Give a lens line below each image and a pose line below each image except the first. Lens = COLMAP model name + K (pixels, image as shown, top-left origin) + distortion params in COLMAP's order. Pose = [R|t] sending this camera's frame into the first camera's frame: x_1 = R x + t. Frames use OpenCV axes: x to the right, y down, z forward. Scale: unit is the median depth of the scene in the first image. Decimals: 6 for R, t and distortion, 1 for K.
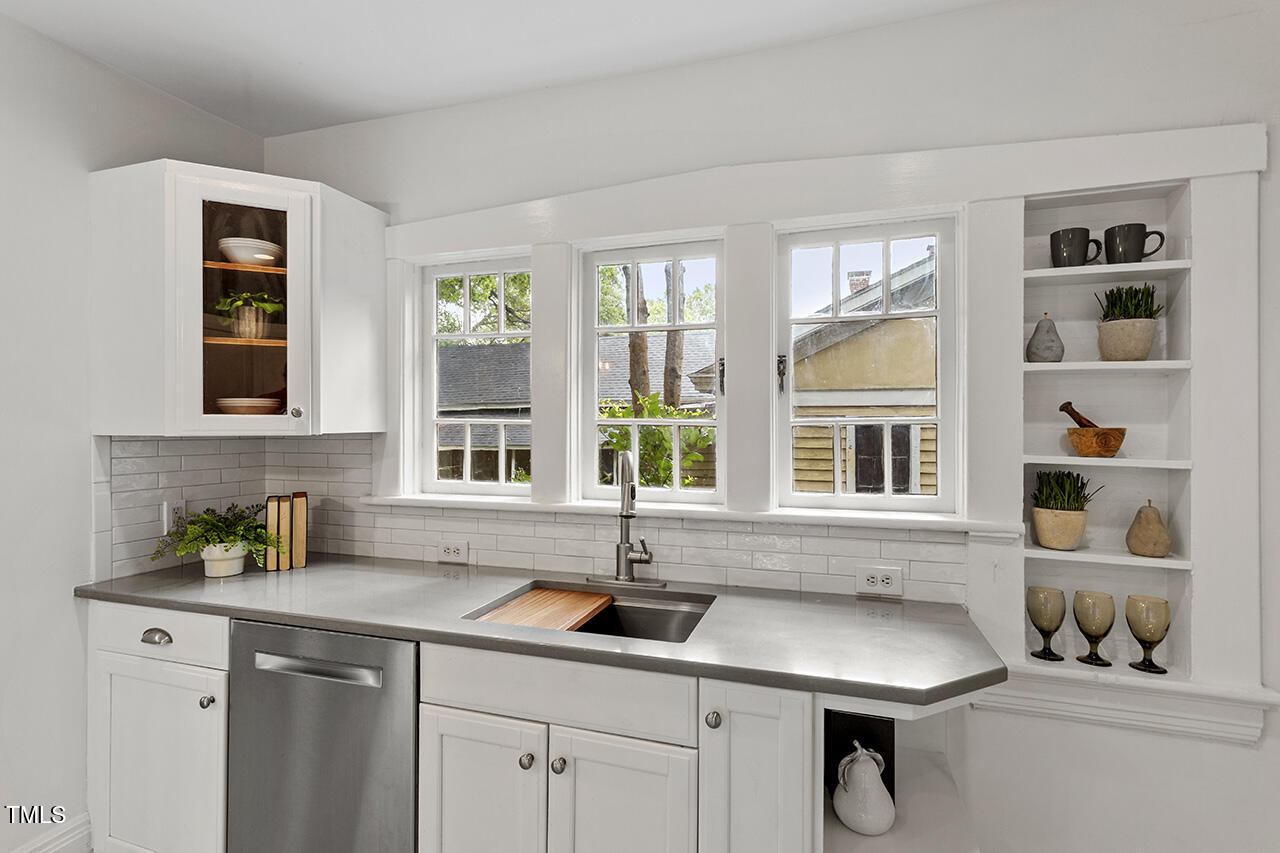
lens RADIAL K [[609.4, 0, 640.7], [0, 609.4, 433.5], [0, 0, 1]] dist [0.003197, 0.001069]
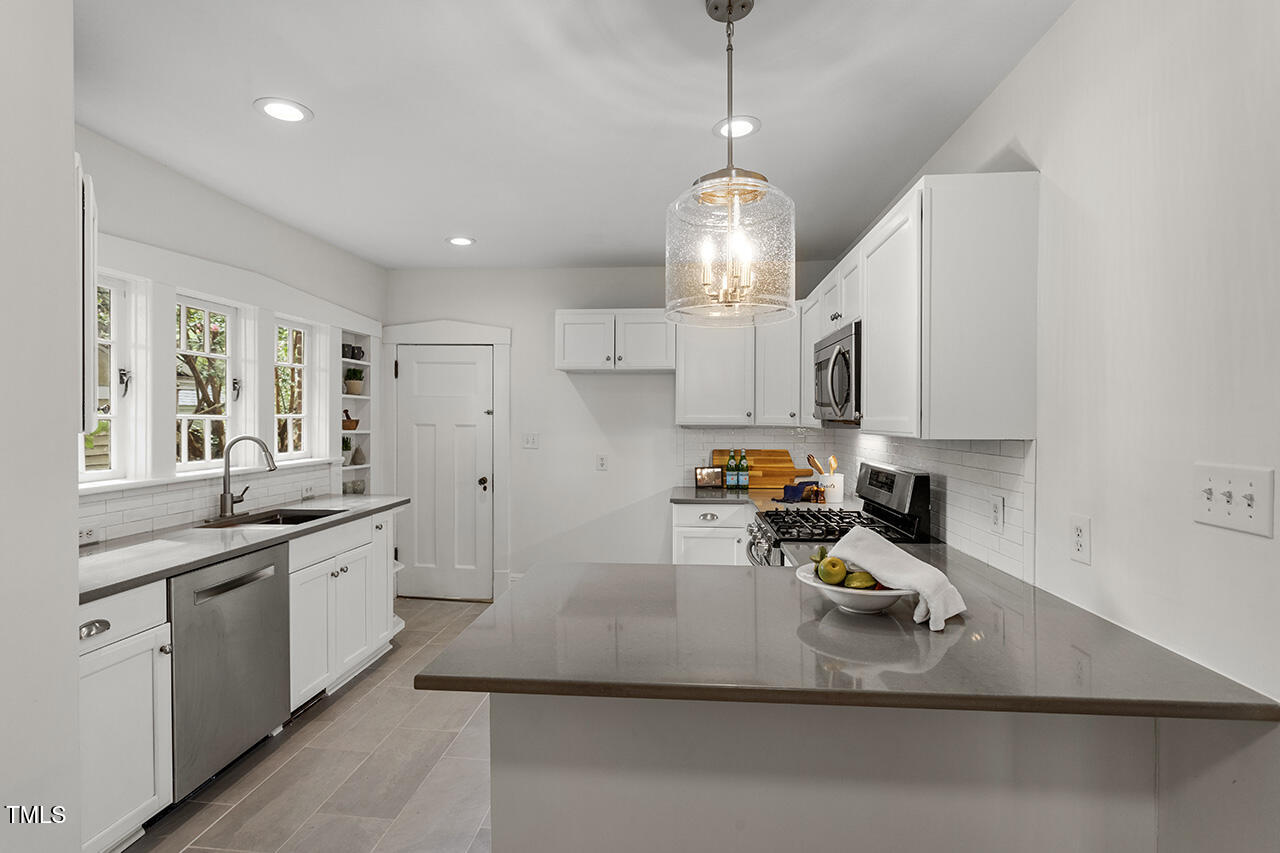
lens RADIAL K [[609.4, 0, 640.9], [0, 609.4, 421.0], [0, 0, 1]] dist [0.003197, 0.001069]
pose [[-0.217735, -0.016368, 0.975871, -1.898914], [-0.010283, 0.999842, 0.014476, -0.047417], [-0.975954, -0.006883, -0.217869, 0.297048]]
